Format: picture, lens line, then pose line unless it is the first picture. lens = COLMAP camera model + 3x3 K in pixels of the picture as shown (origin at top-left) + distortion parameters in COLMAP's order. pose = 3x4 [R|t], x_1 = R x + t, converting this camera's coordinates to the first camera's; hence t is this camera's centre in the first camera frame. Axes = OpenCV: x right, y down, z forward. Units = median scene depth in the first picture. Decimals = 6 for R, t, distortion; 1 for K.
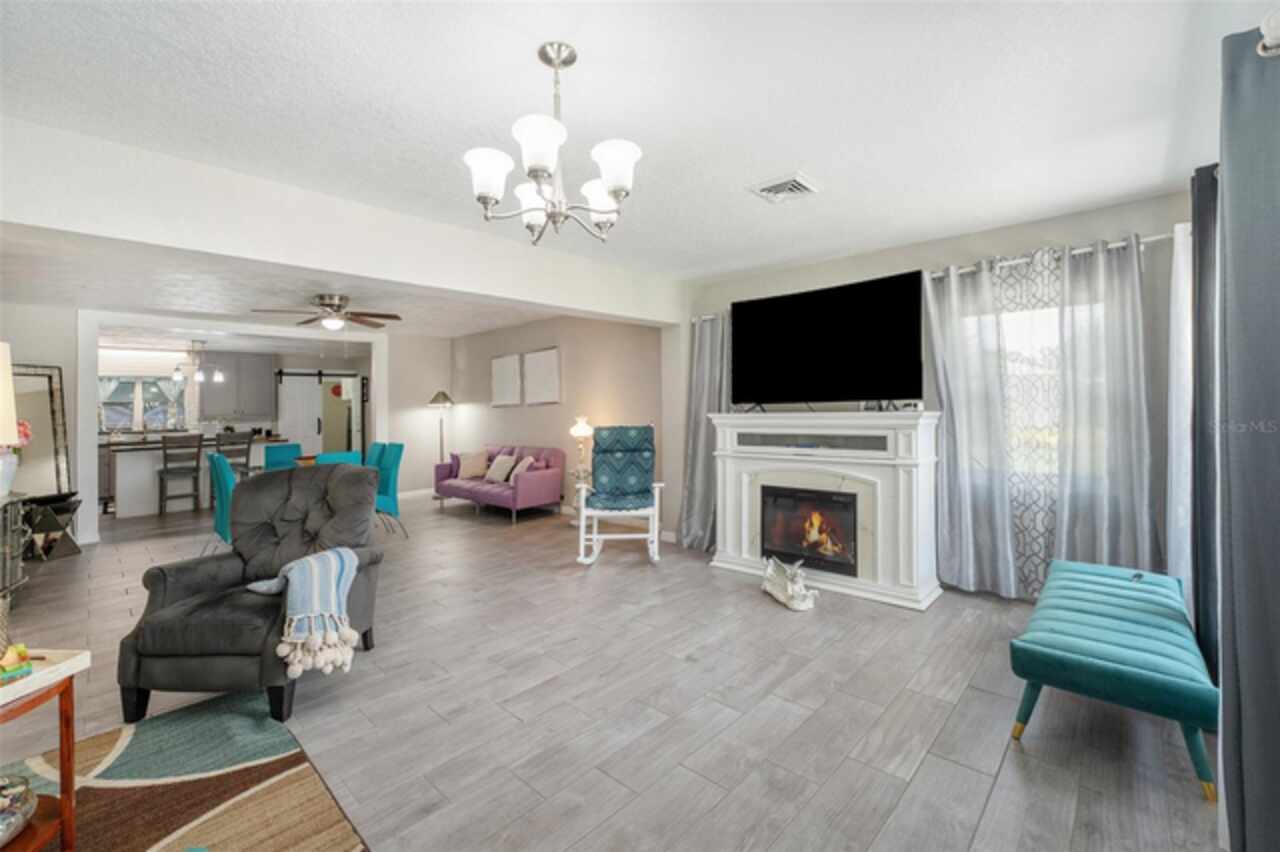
lens RADIAL K [[518.8, 0, 637.0], [0, 518.8, 430.9], [0, 0, 1]] dist [-0.001309, -0.000038]
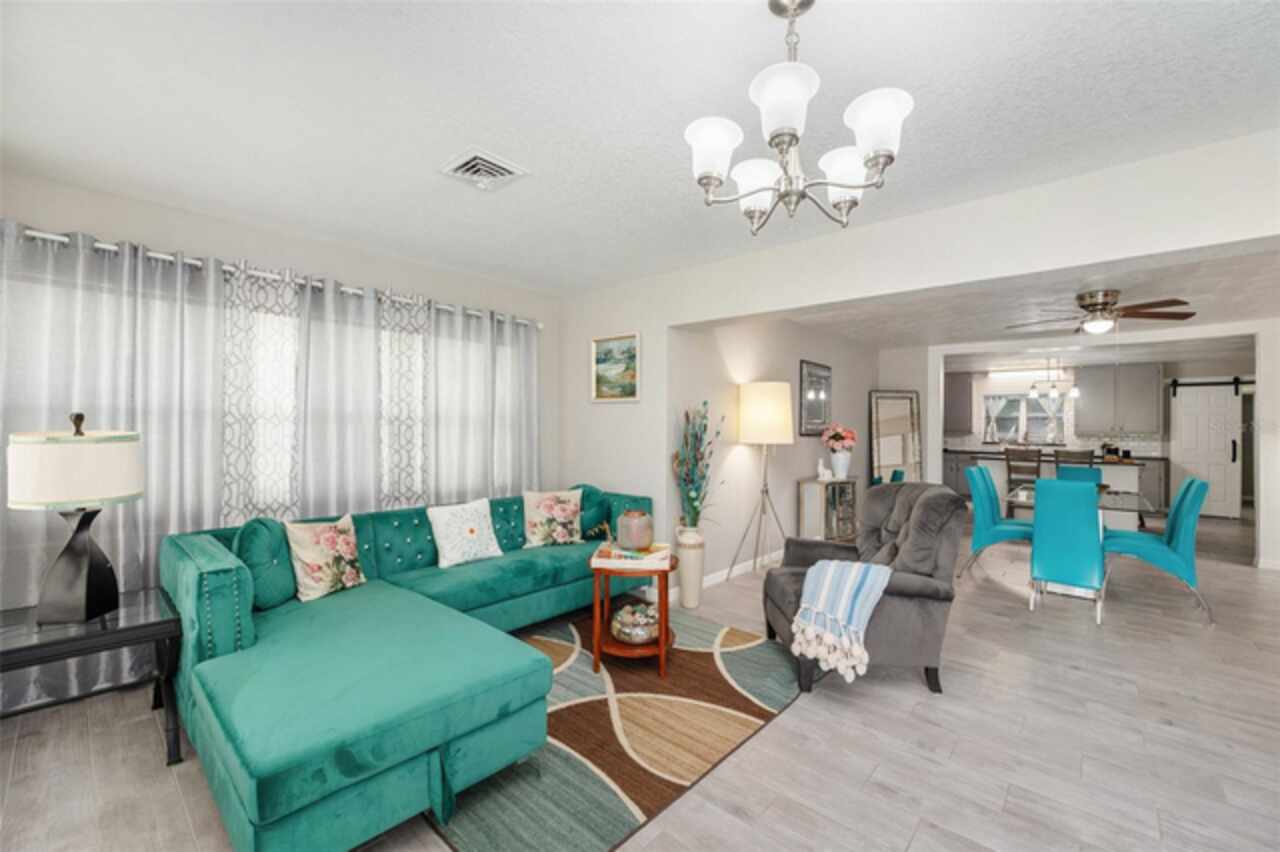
lens RADIAL K [[518.8, 0, 637.0], [0, 518.8, 430.9], [0, 0, 1]] dist [-0.001309, -0.000038]
pose [[0.081374, 0.033601, -0.996117, 0.114315], [-0.062010, 0.997666, 0.028588, -0.010544], [0.994753, 0.059443, 0.083268, 0.126698]]
